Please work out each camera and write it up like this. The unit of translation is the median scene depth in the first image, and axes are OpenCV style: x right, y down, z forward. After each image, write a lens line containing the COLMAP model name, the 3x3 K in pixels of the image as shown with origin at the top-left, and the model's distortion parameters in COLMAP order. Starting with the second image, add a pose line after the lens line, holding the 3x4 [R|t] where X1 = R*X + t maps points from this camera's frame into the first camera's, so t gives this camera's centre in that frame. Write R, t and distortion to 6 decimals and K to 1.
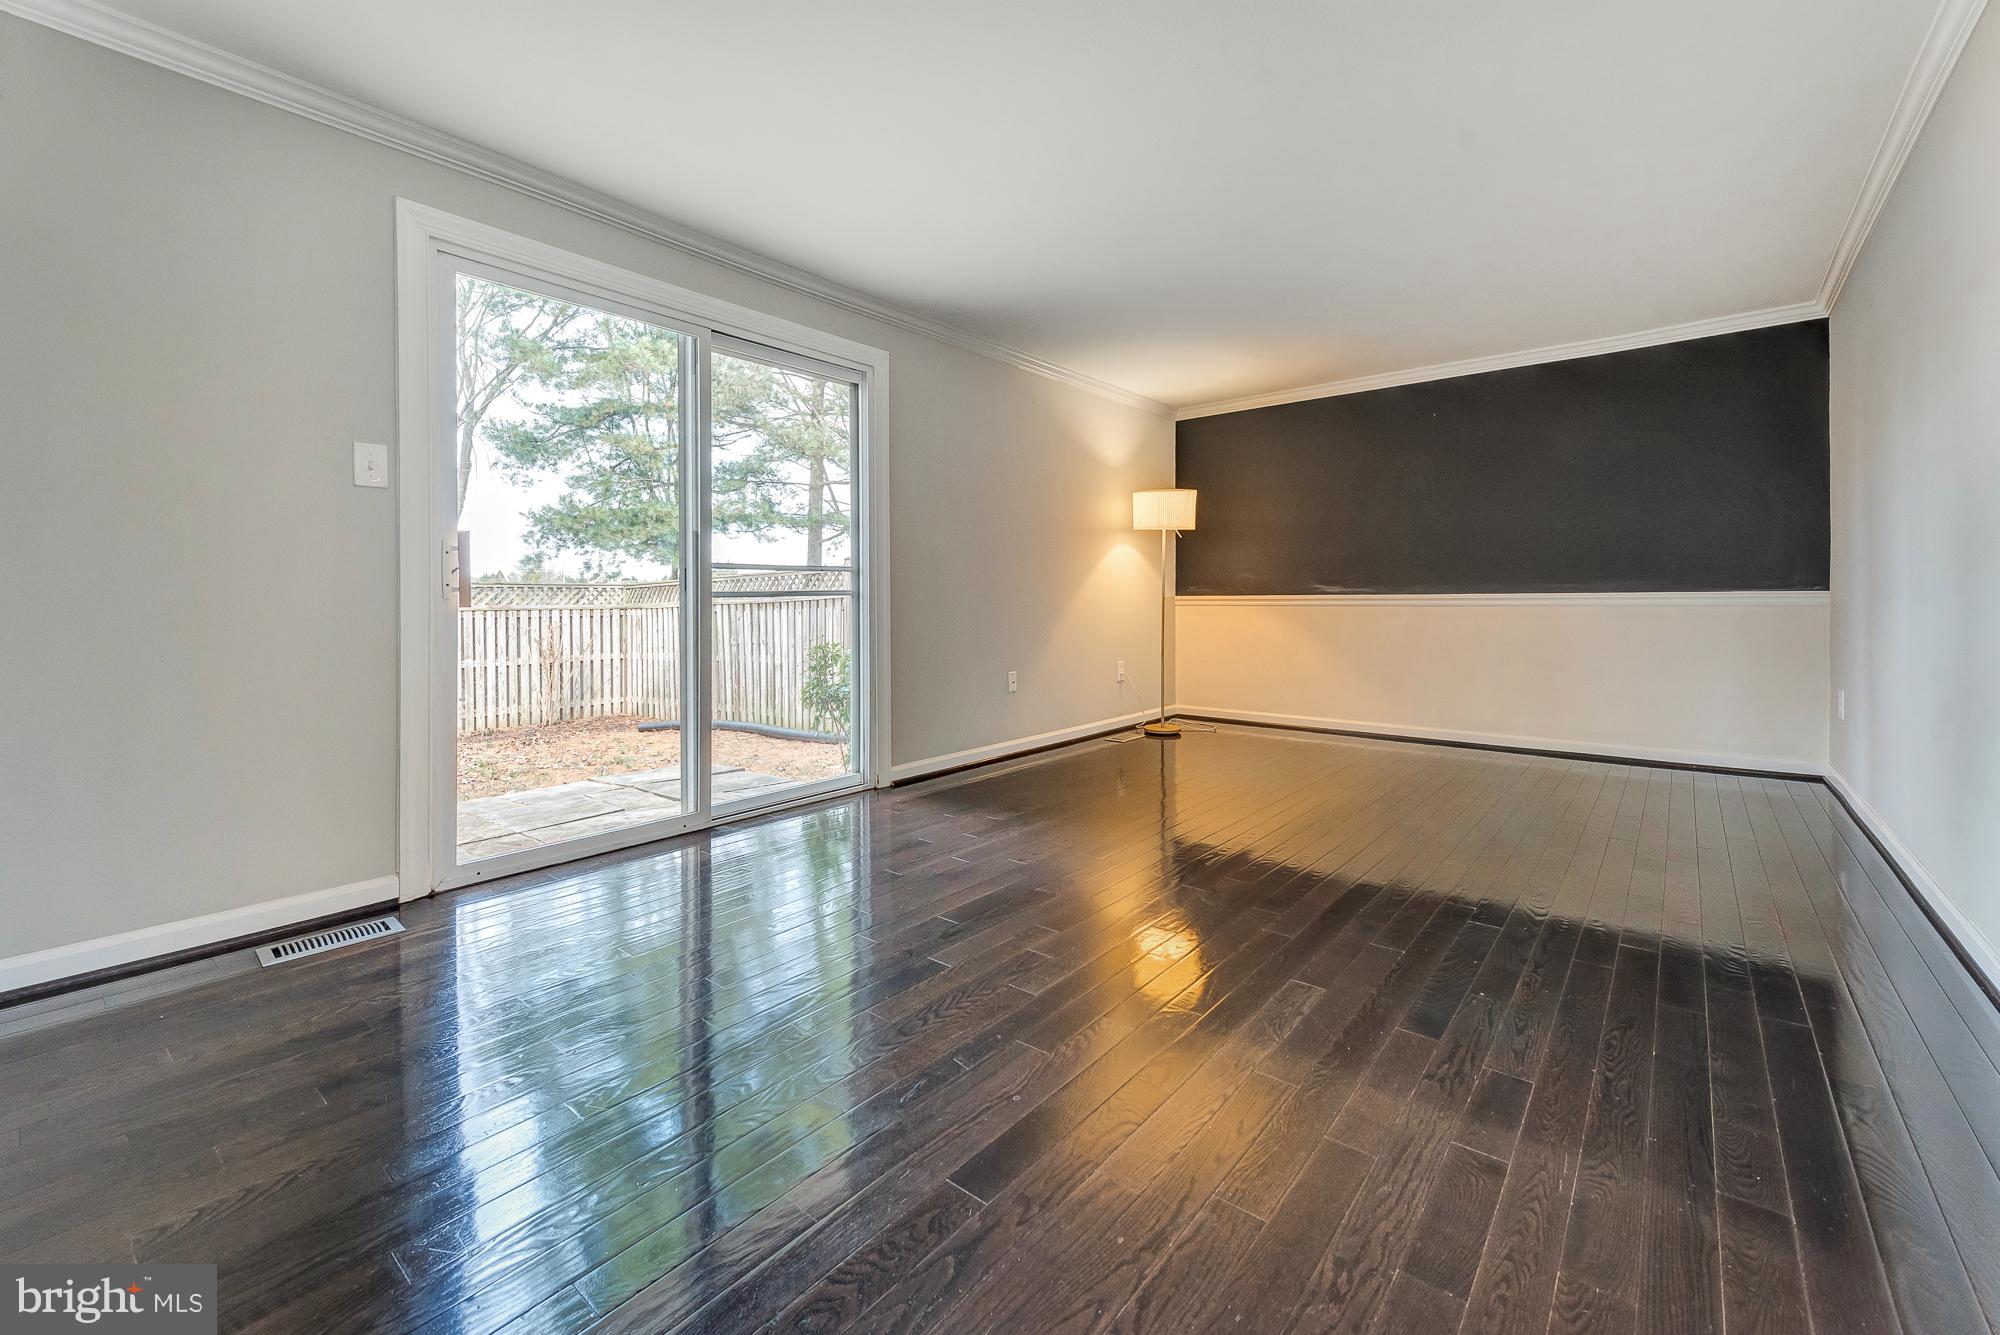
lens RADIAL K [[807.4, 0, 981.2], [0, 807.4, 599.6], [0, 0, 1]] dist [0.000338, -0.000748]
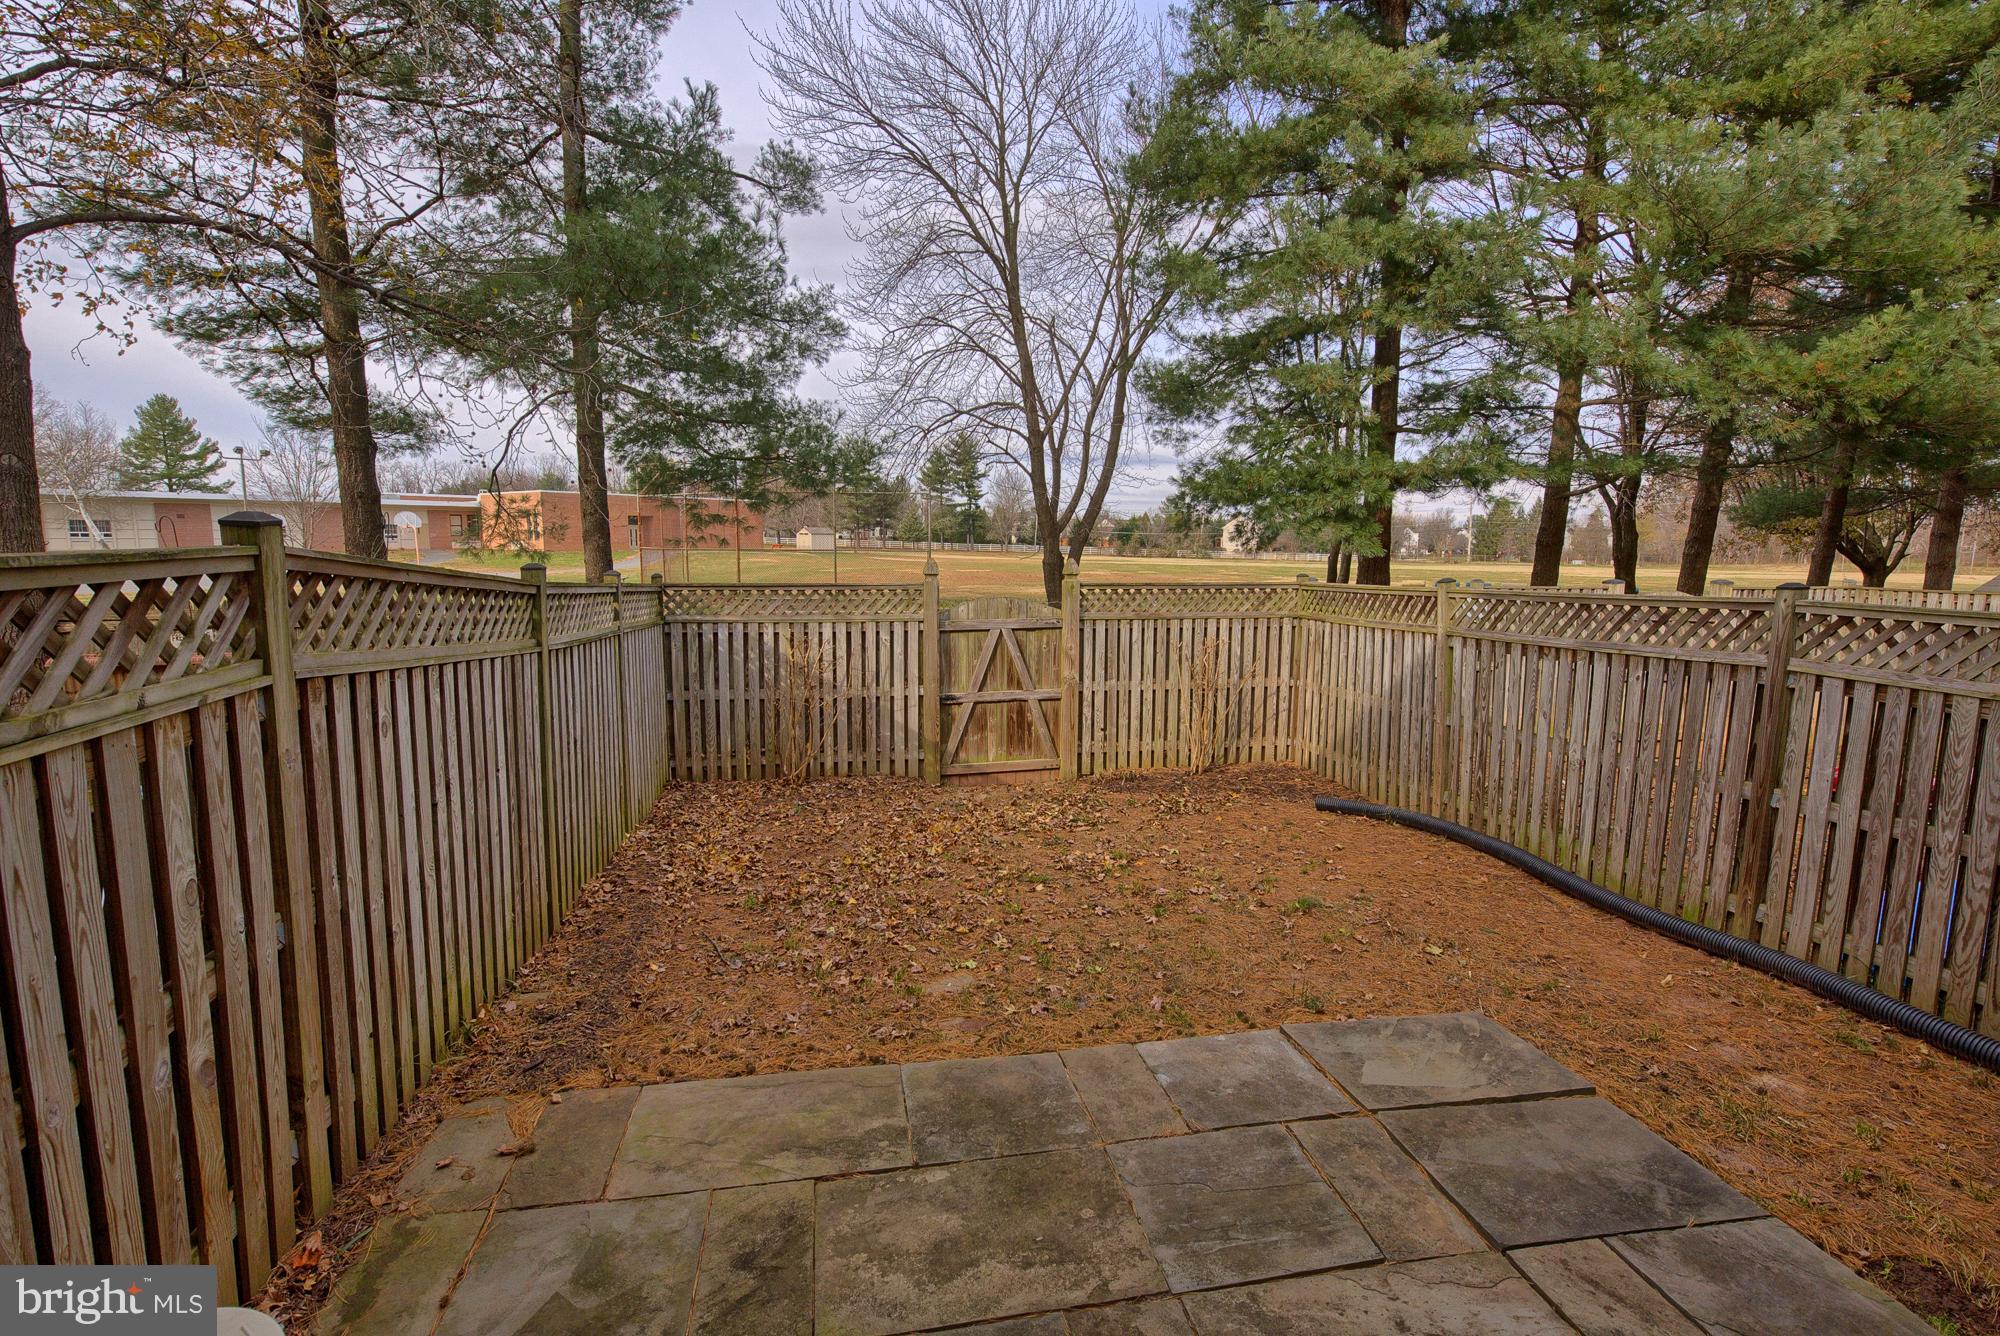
lens RADIAL K [[941.1, 0, 1002.5], [0, 941.1, 667.7], [0, 0, 1]] dist [0.011468, -0.007482]
pose [[0.772604, 0.089069, -0.628609, -0.083866], [-0.011112, 0.991856, 0.126880, -0.035172], [0.634791, -0.091043, 0.767302, 0.136281]]
